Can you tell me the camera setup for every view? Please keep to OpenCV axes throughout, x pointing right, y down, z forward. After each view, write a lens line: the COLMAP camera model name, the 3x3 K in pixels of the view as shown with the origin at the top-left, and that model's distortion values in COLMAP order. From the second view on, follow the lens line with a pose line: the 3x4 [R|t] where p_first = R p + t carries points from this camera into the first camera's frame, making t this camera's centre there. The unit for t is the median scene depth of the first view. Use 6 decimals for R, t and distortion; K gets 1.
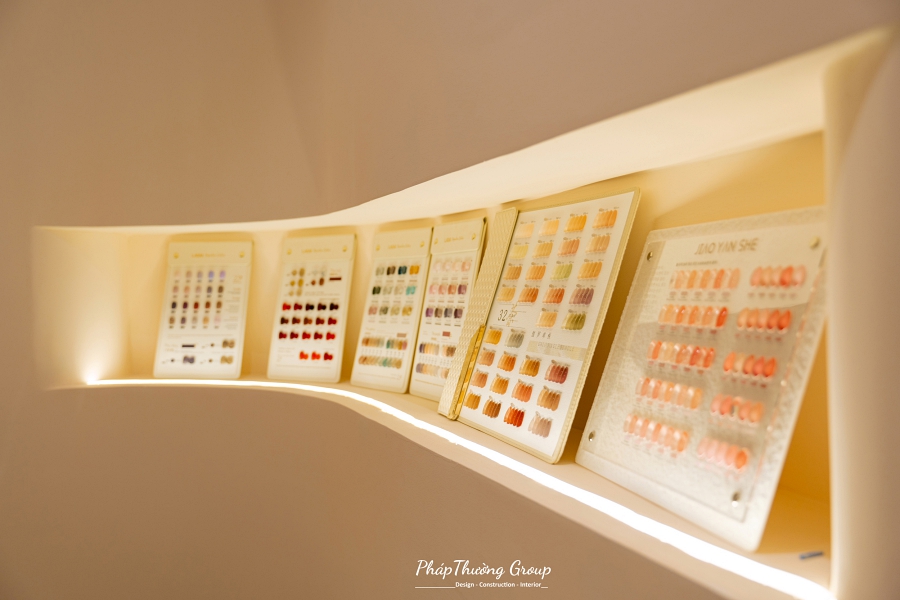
lens RADIAL K [[930.6, 0, 449.7], [0, 930.6, 298.6], [0, 0, 1]] dist [0.067274, 0.000000]
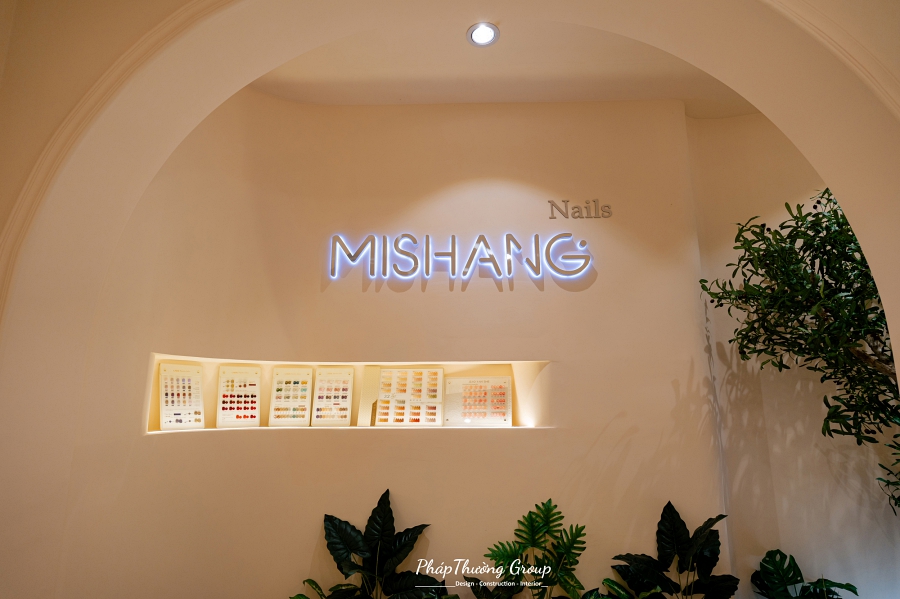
lens RADIAL K [[491.7, 0, 450.8], [0, 491.7, 300.1], [0, 0, 1]] dist [-0.017707, 0.012212]
pose [[0.365811, 0.200495, 0.908837, -1.126855], [0.012749, 0.975349, -0.220299, 0.051468], [-0.930602, 0.092174, 0.354238, 0.023198]]
